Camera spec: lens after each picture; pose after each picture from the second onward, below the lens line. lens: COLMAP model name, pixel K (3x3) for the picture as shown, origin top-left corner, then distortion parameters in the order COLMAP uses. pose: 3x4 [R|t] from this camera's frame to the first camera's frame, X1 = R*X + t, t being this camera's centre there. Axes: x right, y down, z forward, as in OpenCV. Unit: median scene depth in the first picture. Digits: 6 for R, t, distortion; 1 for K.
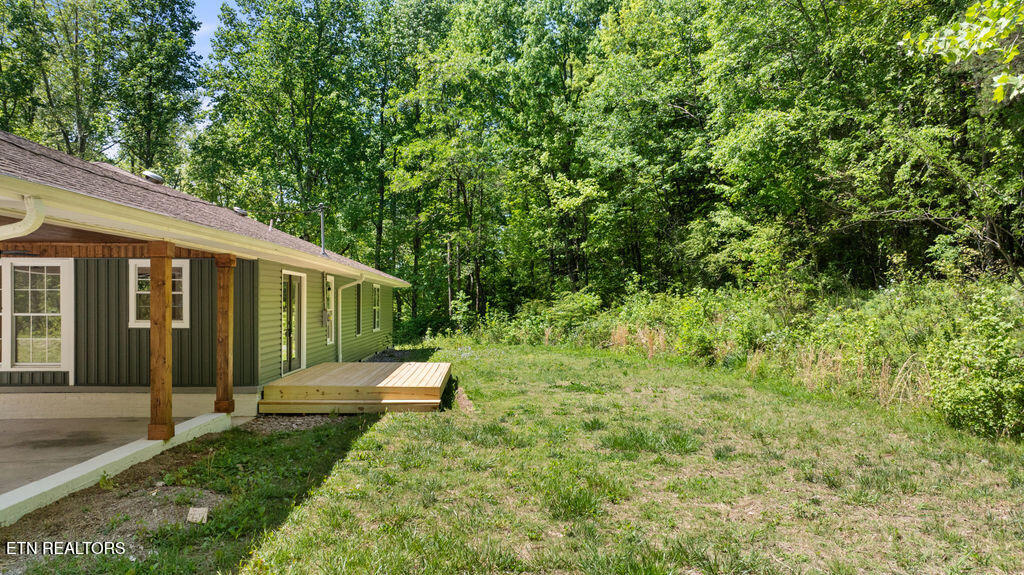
lens RADIAL K [[805.8, 0, 512.0], [0, 805.8, 287.5], [0, 0, 1]] dist [-0.001509, 0.002882]
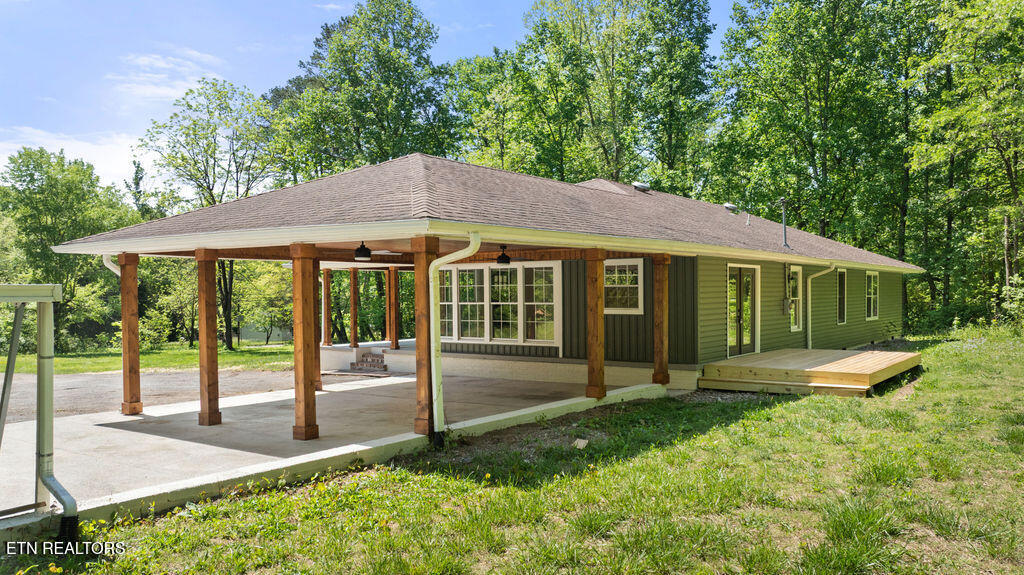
lens RADIAL K [[805.8, 0, 512.0], [0, 805.8, 287.5], [0, 0, 1]] dist [-0.001509, 0.002882]
pose [[0.805123, -0.013138, -0.592962, 0.090608], [0.022008, 0.999728, 0.007731, -0.002521], [0.592699, -0.019274, 0.805193, -0.055067]]
